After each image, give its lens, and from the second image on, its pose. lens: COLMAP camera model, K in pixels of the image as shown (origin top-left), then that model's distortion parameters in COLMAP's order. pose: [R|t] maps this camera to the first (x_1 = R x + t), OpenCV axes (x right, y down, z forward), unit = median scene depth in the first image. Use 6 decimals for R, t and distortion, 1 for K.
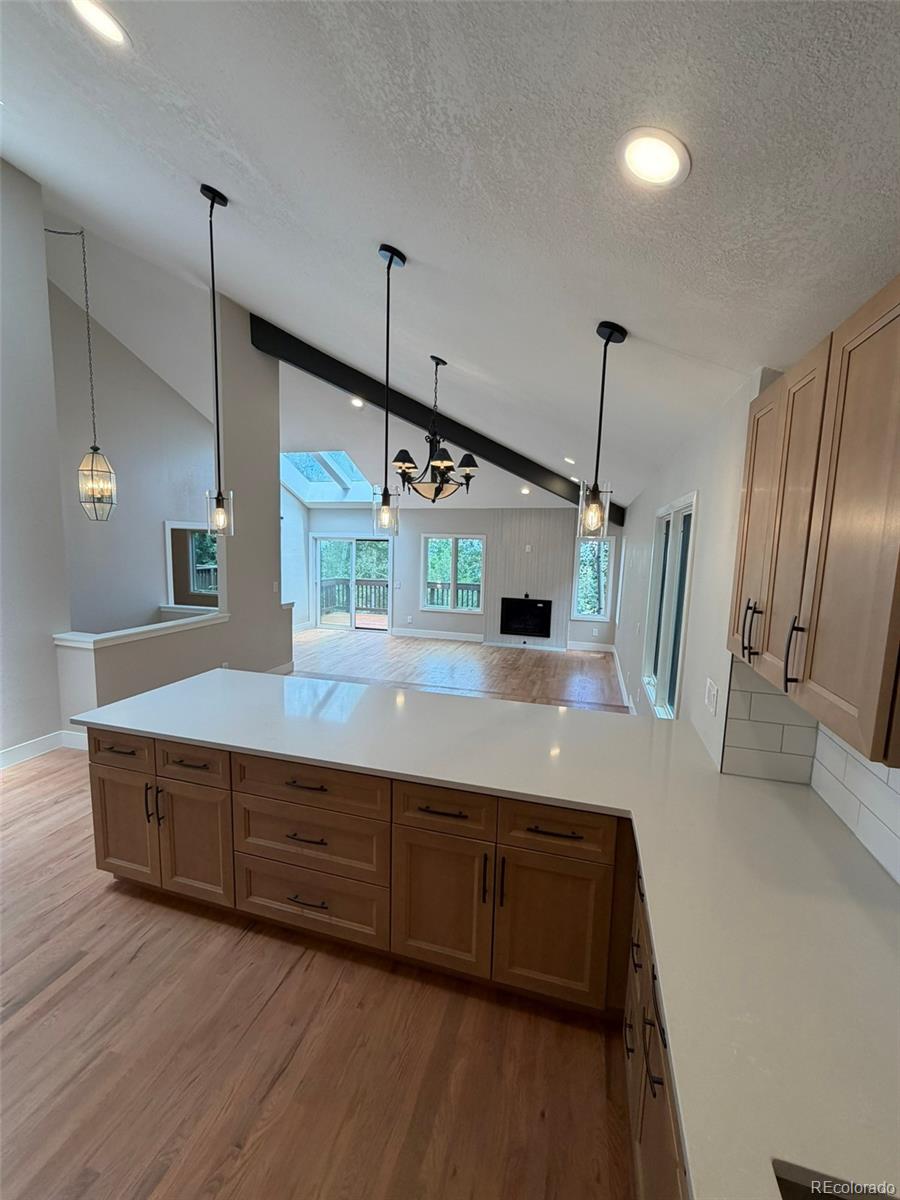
lens RADIAL K [[480.5, 0, 454.9], [0, 480.5, 597.9], [0, 0, 1]] dist [-0.001951, -0.000385]
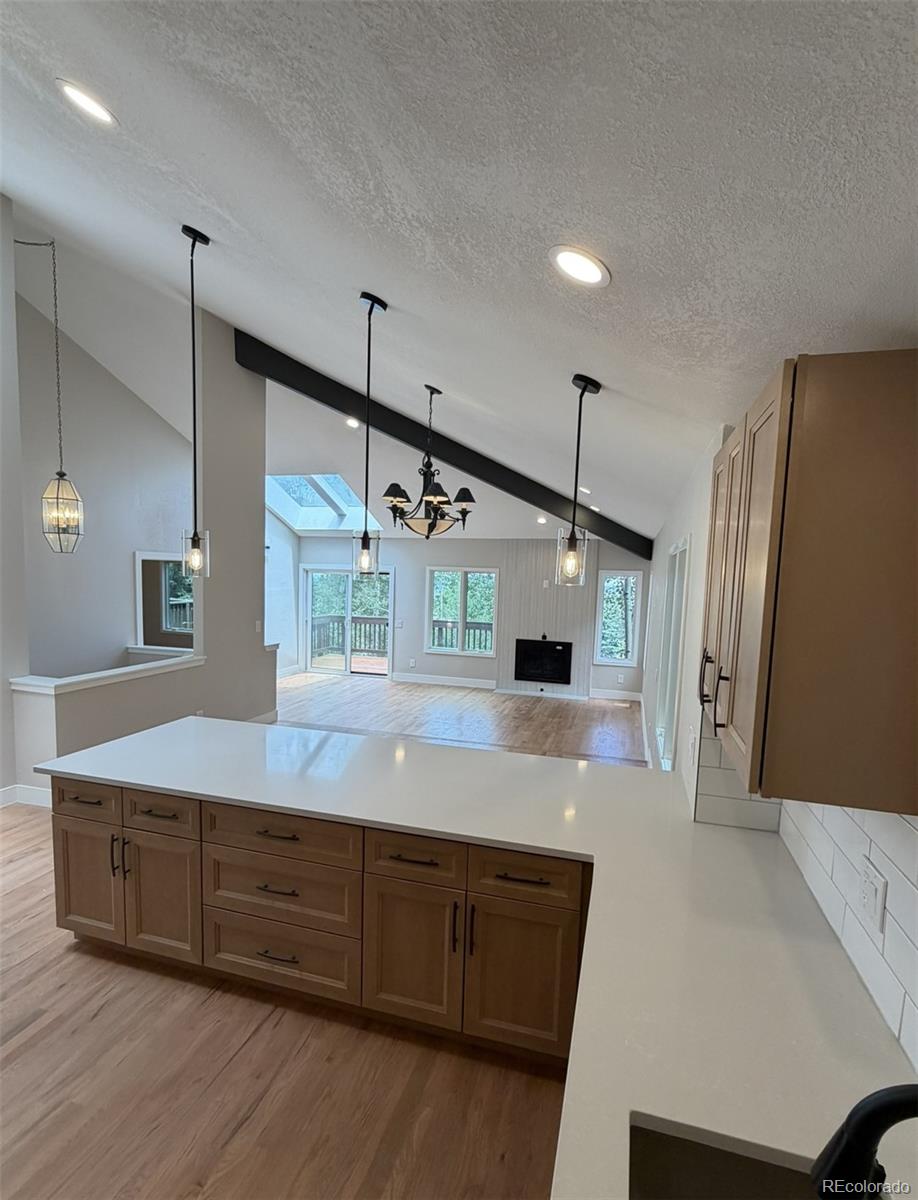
lens RADIAL K [[559.9, 0, 482.0], [0, 559.9, 621.8], [0, 0, 1]] dist [-0.003136, 0.000012]
pose [[0.999845, 0.006835, 0.016213, 0.069093], [-0.006386, 0.999599, -0.027583, -0.012078], [-0.016395, 0.027475, 0.999488, -0.129268]]
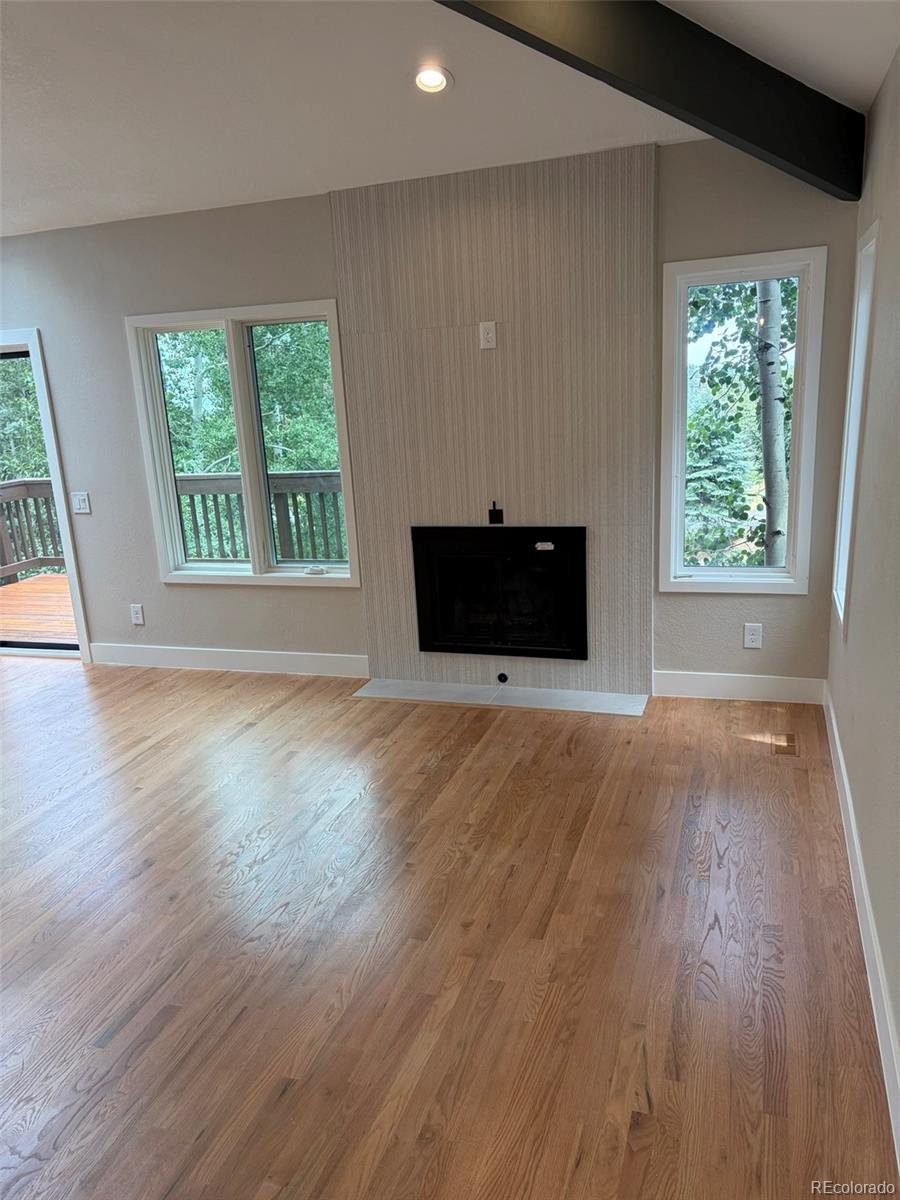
lens RADIAL K [[917.4, 0, 443.1], [0, 917.4, 606.7], [0, 0, 1]] dist [0.049988, -0.043046]
pose [[0.995223, -0.063865, -0.073841, 0.606710], [0.073225, 0.988552, 0.131923, -0.092747], [0.064571, -0.136699, 0.988506, 1.845839]]
